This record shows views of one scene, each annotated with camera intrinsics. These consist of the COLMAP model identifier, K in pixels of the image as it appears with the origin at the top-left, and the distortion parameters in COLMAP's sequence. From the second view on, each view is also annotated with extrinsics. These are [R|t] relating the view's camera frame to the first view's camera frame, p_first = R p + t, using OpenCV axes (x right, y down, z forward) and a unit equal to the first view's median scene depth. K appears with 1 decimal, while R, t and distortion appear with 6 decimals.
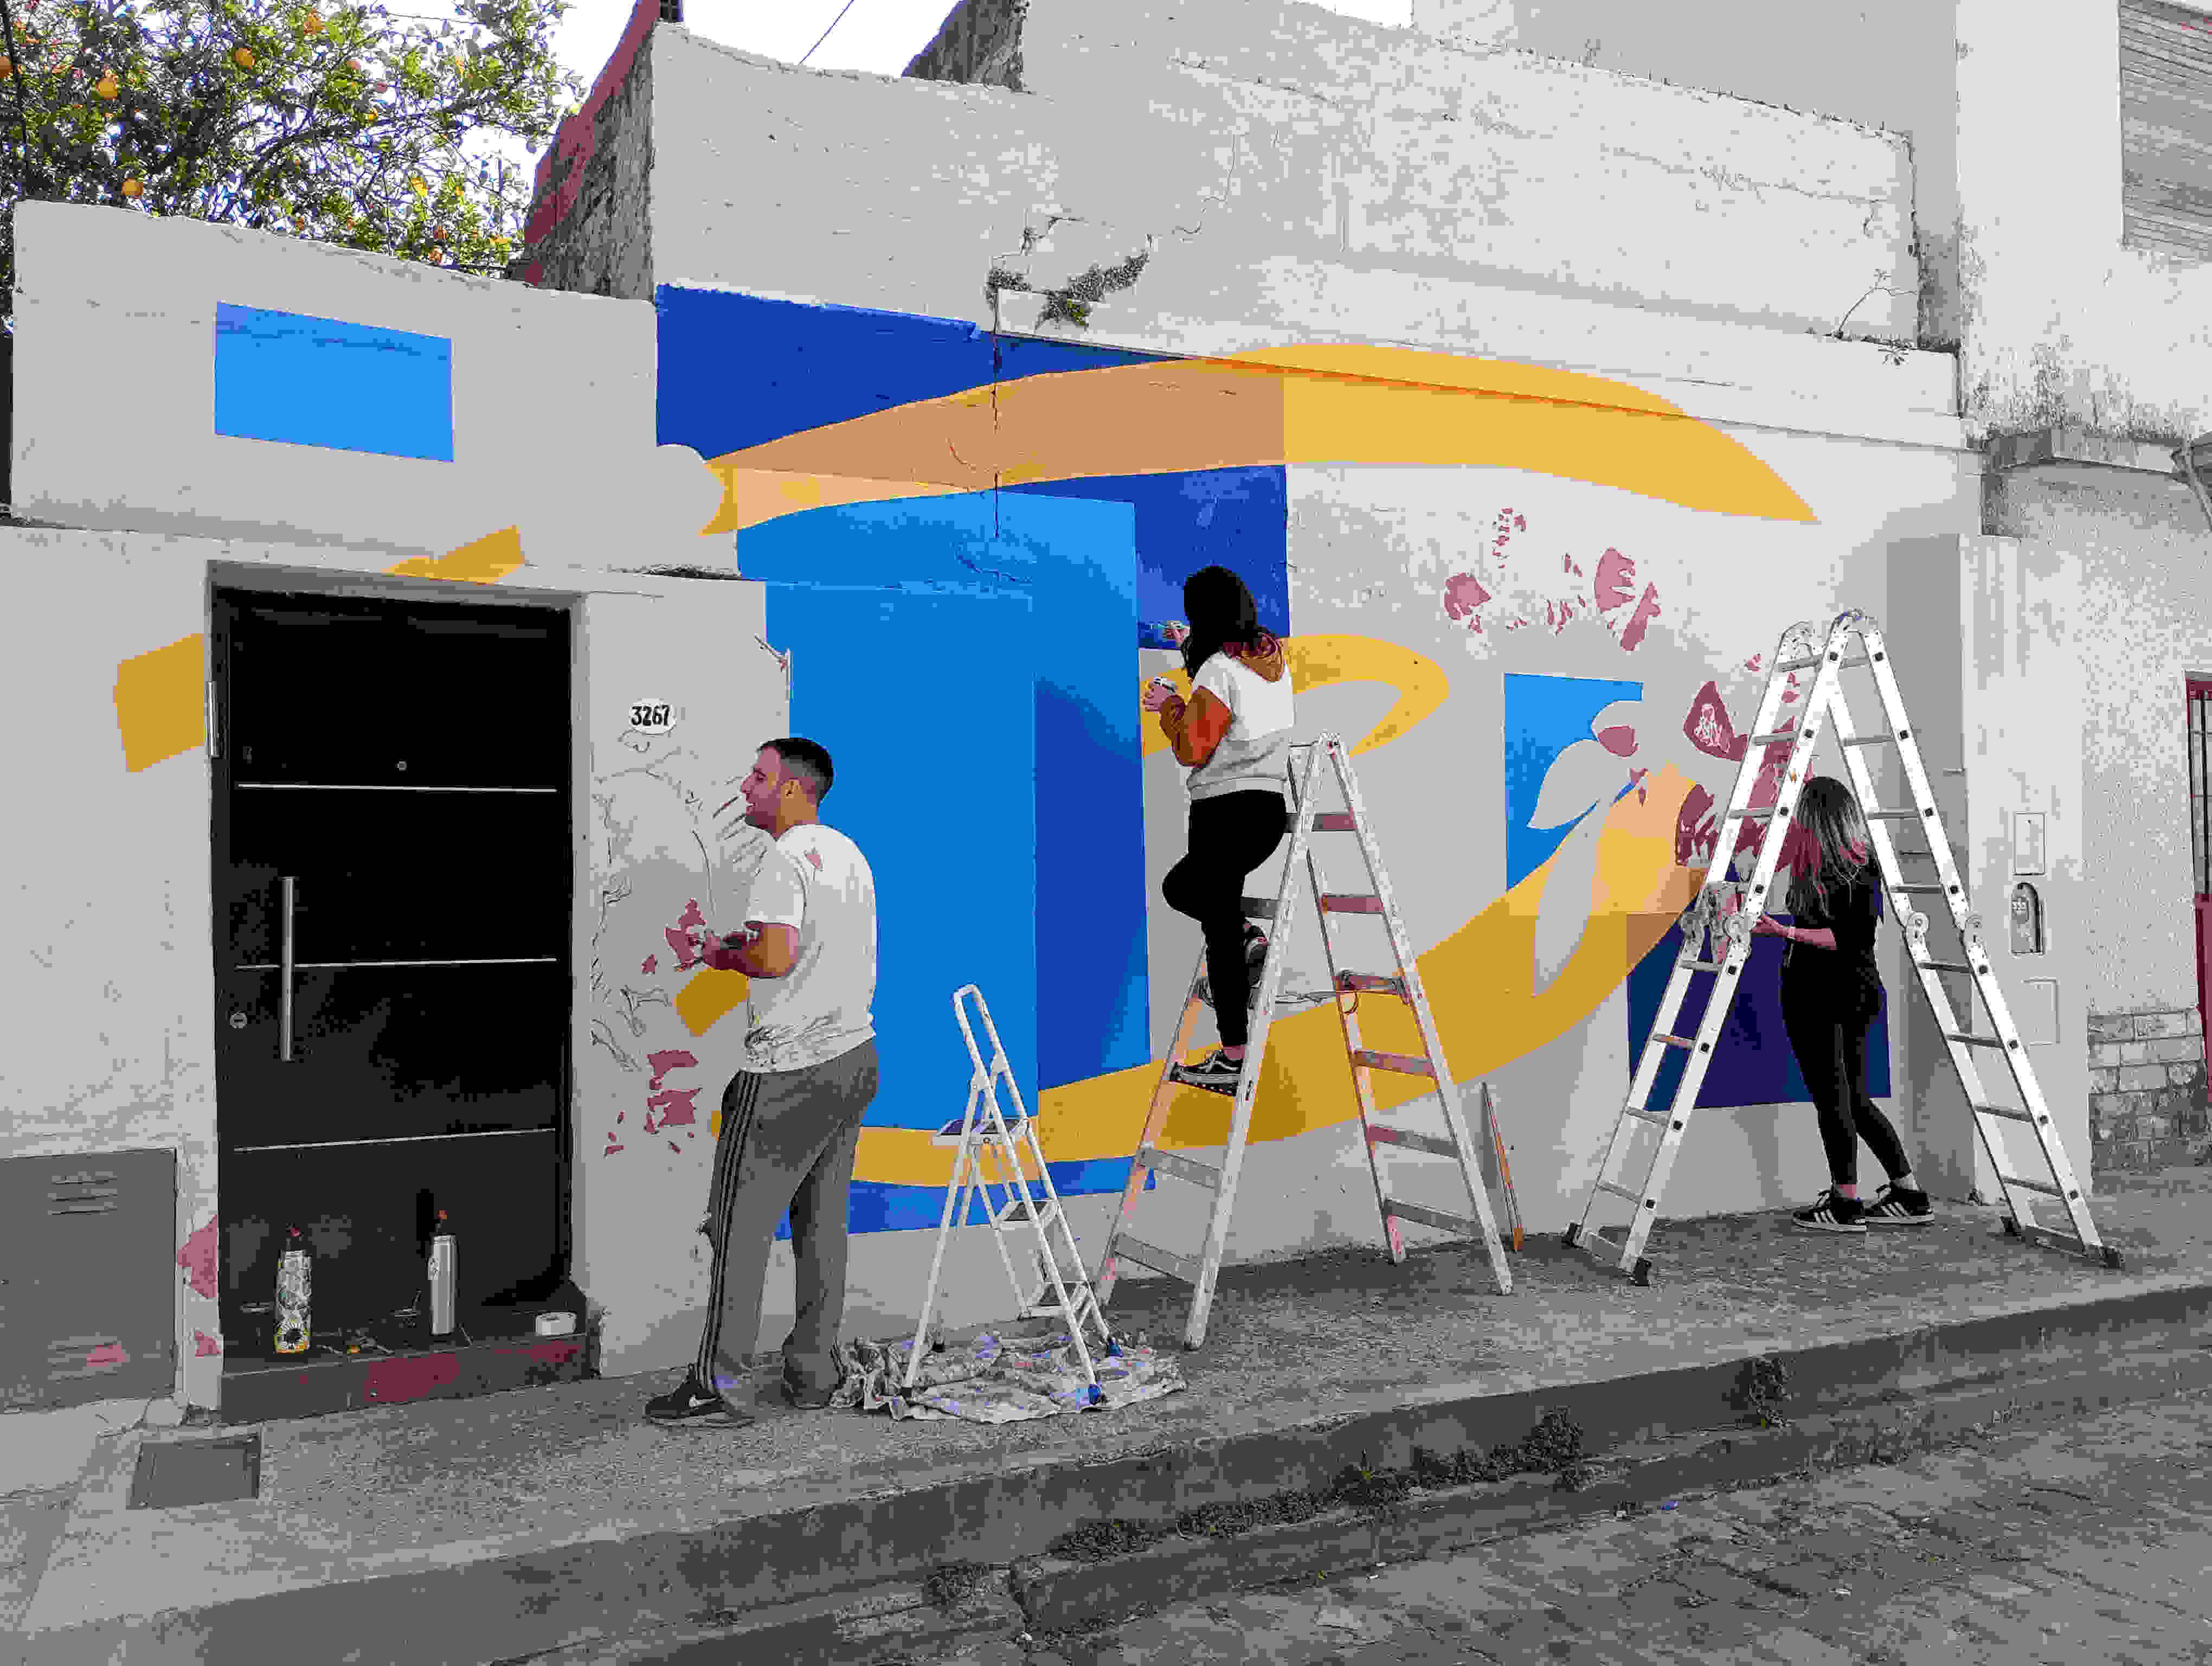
lens RADIAL K [[1824.2, 0, 1098.6], [0, 1824.2, 823.0], [0, 0, 1]] dist [0.058673, -0.077630]
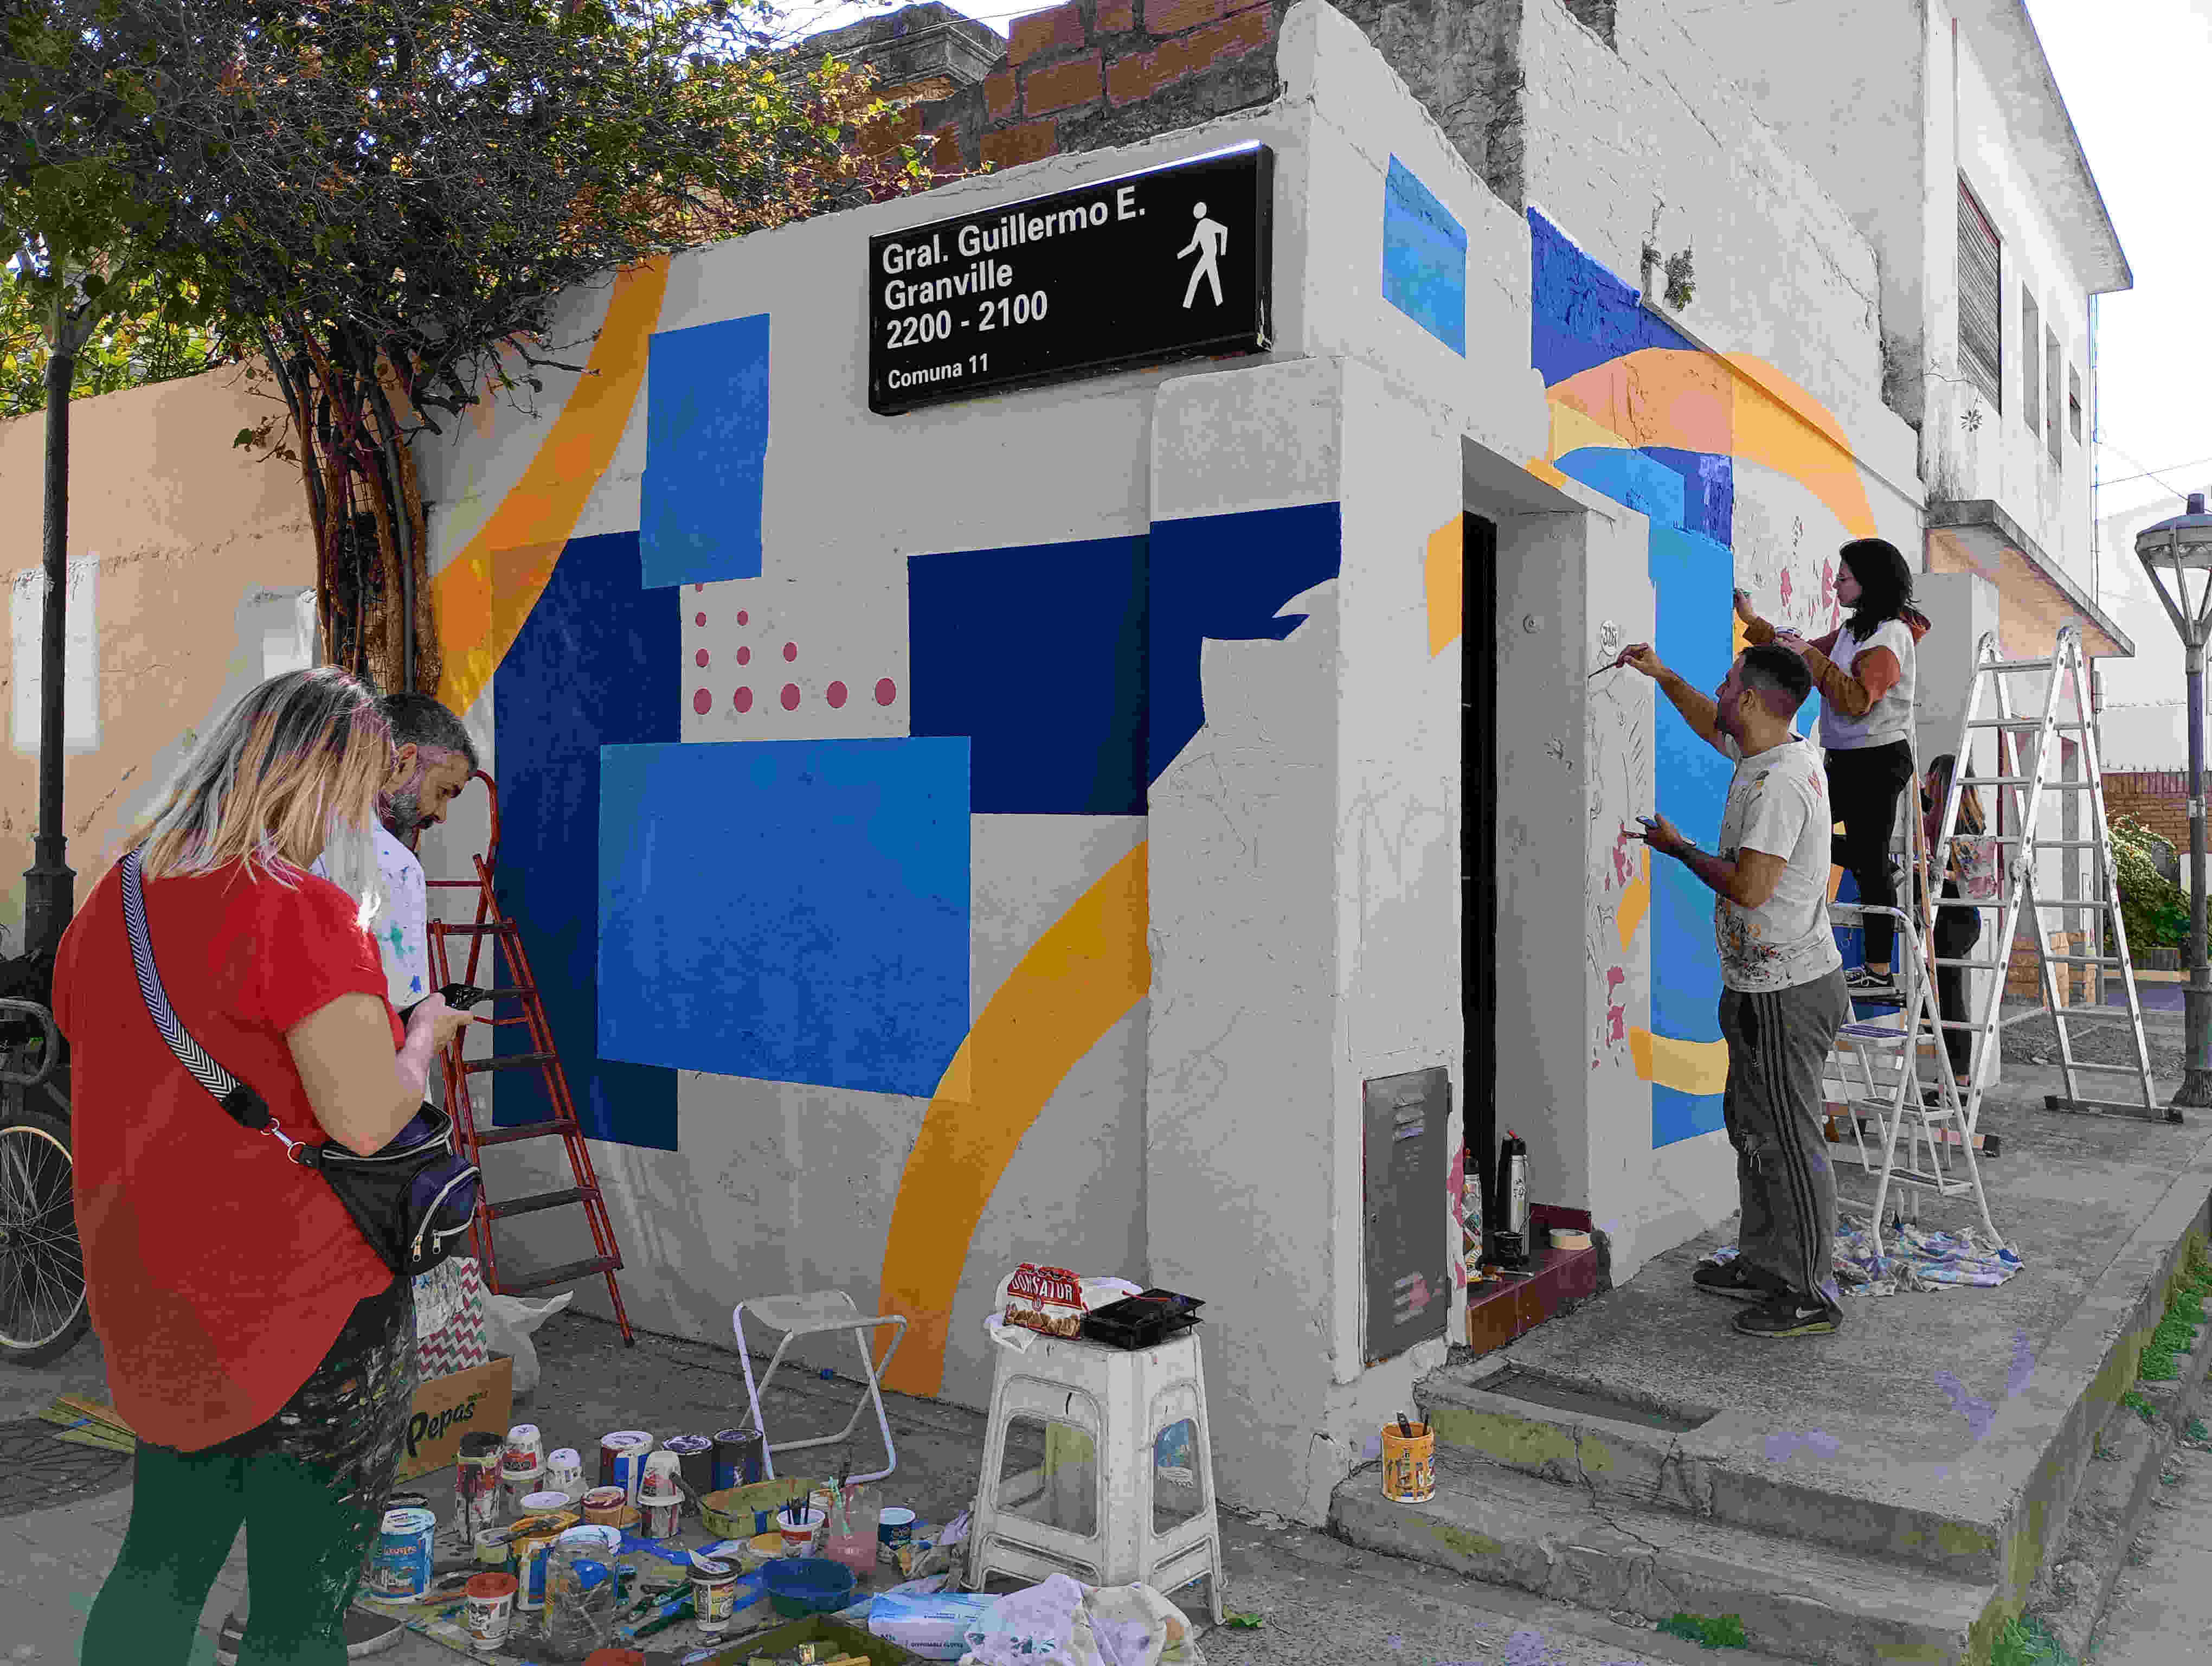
lens RADIAL K [[1807.5, 0, 1106.0], [0, 1807.5, 833.0], [0, 0, 1]] dist [0.065157, -0.104078]
pose [[0.874126, 0.025662, 0.485021, -1.050189], [-0.030378, 0.999537, 0.001863, 0.060487], [-0.484749, -0.016362, 0.874500, 0.277761]]
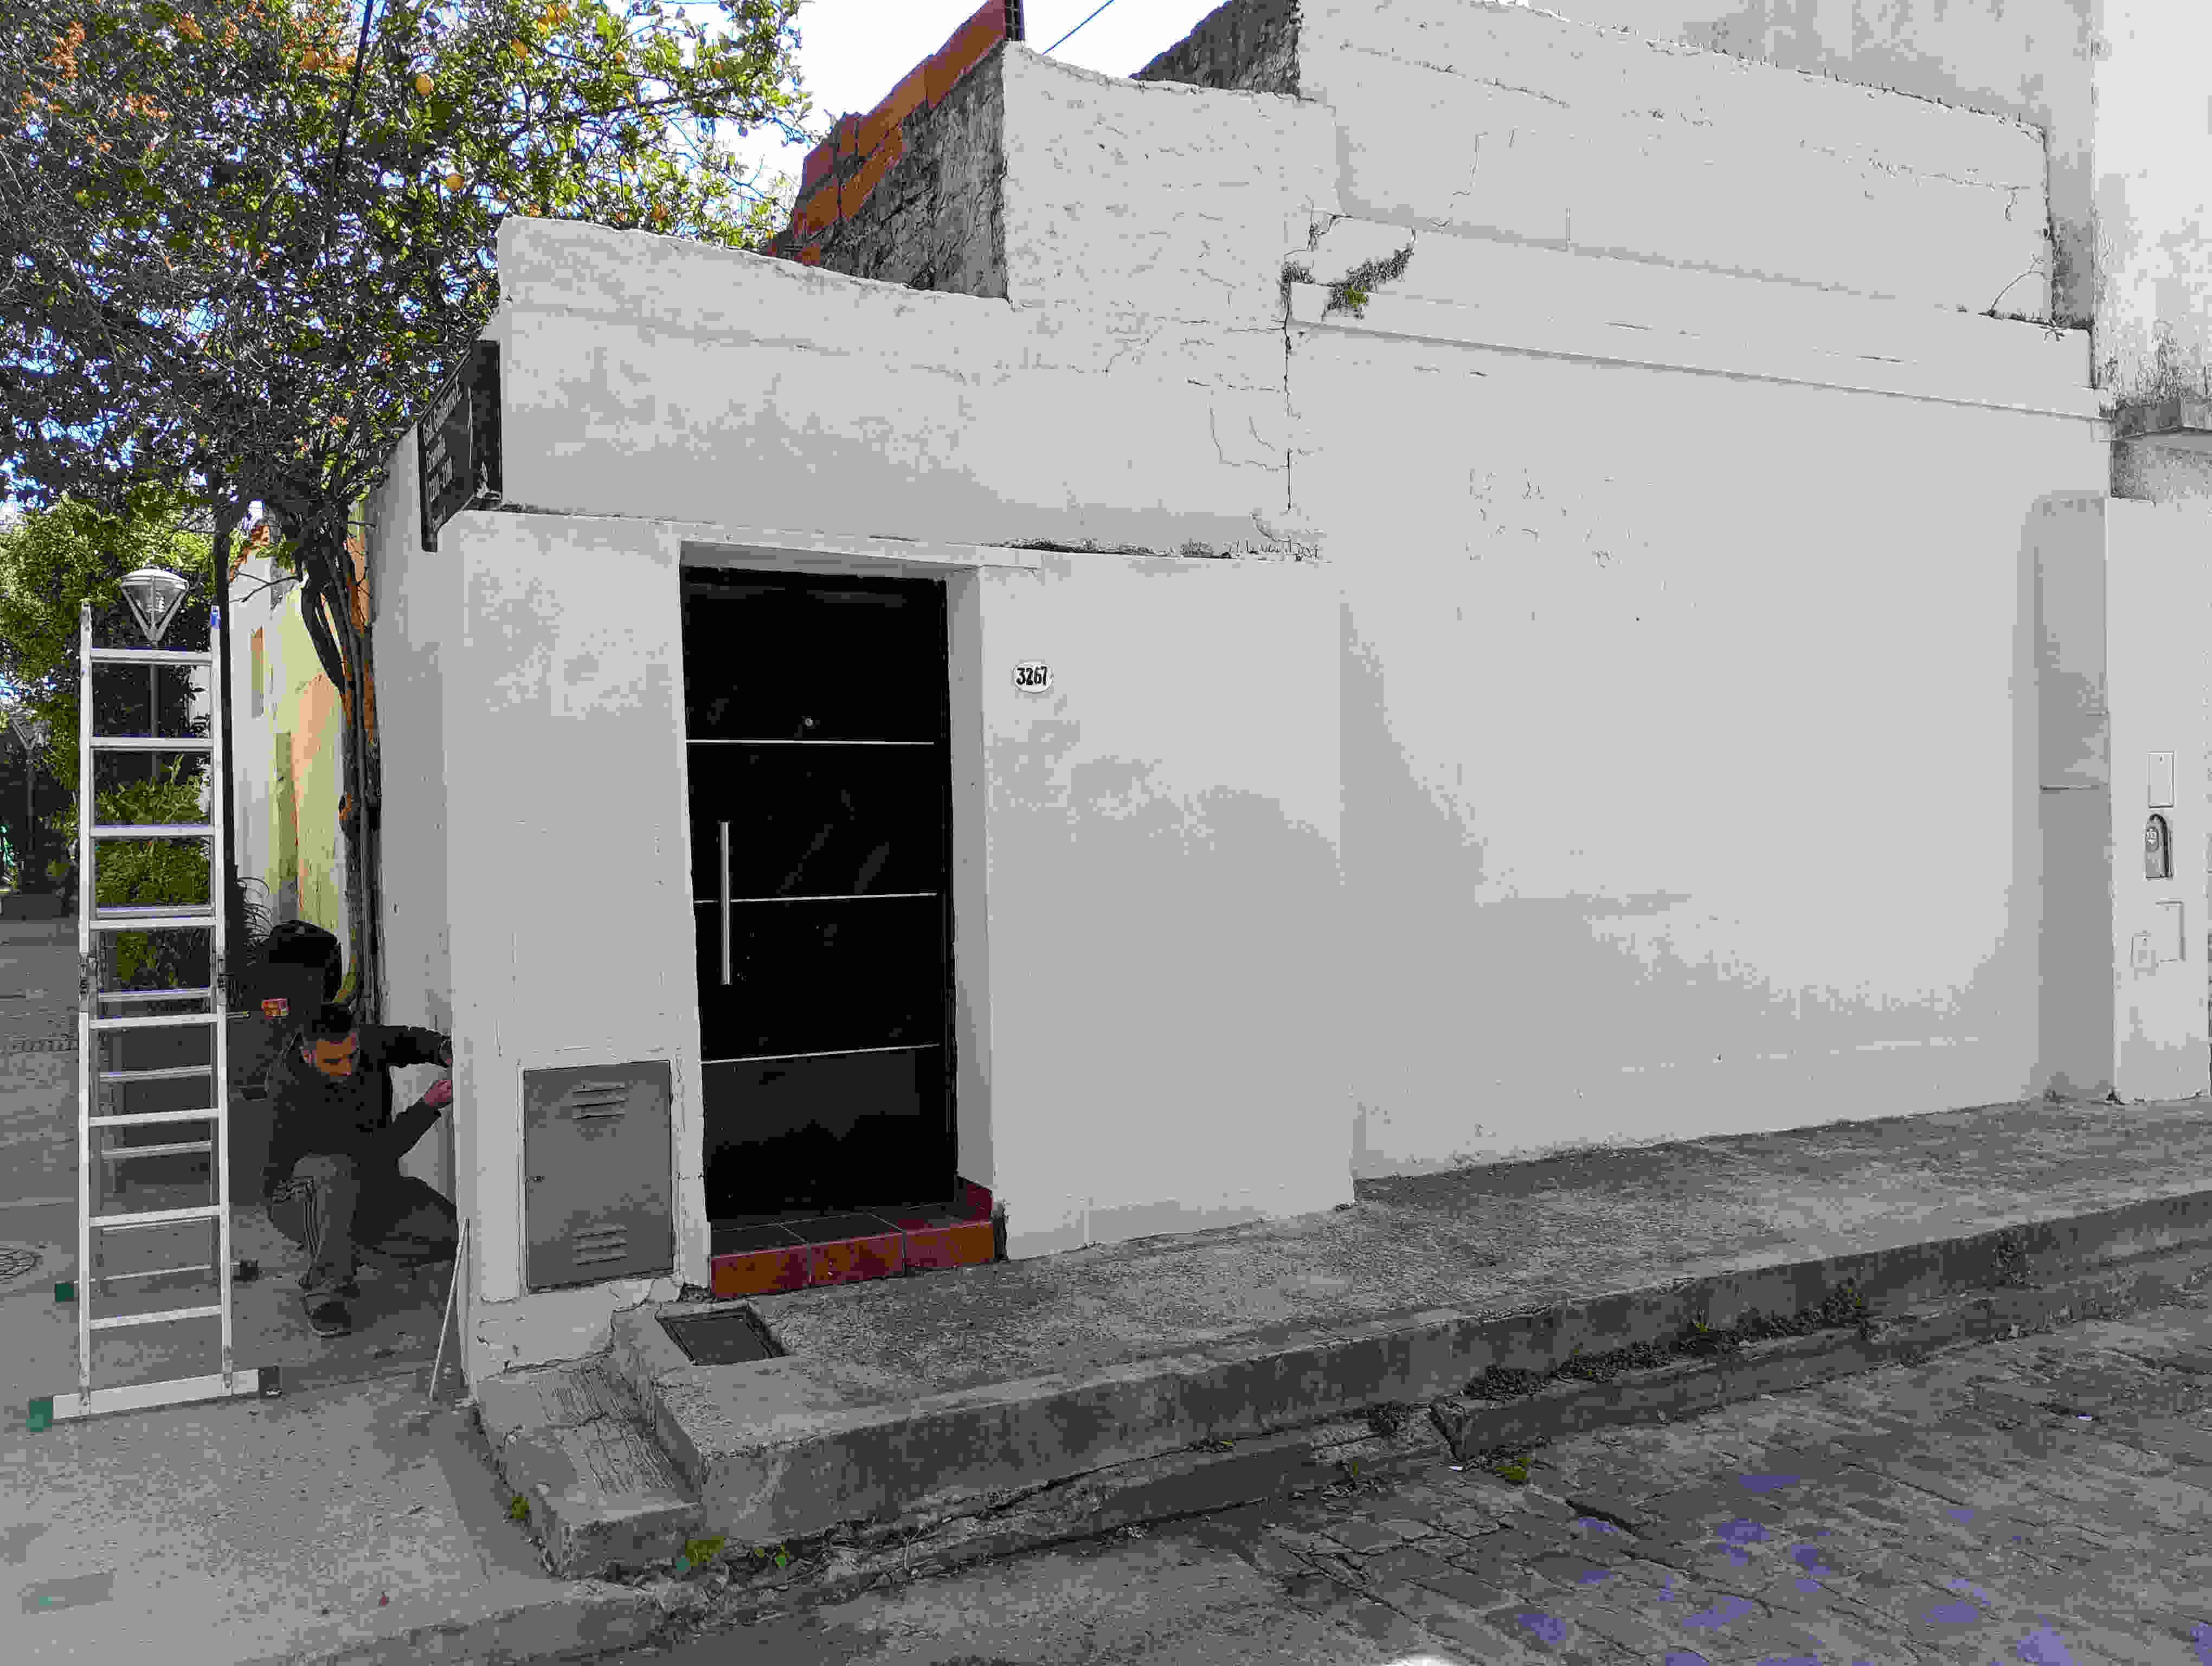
lens RADIAL K [[1807.5, 0, 1106.0], [0, 1807.5, 833.0], [0, 0, 1]] dist [0.065157, -0.104078]
pose [[0.999543, -0.009952, 0.028539, -0.250273], [0.008947, 0.999343, 0.035118, -0.001250], [-0.028870, -0.034846, 0.998976, -0.119764]]
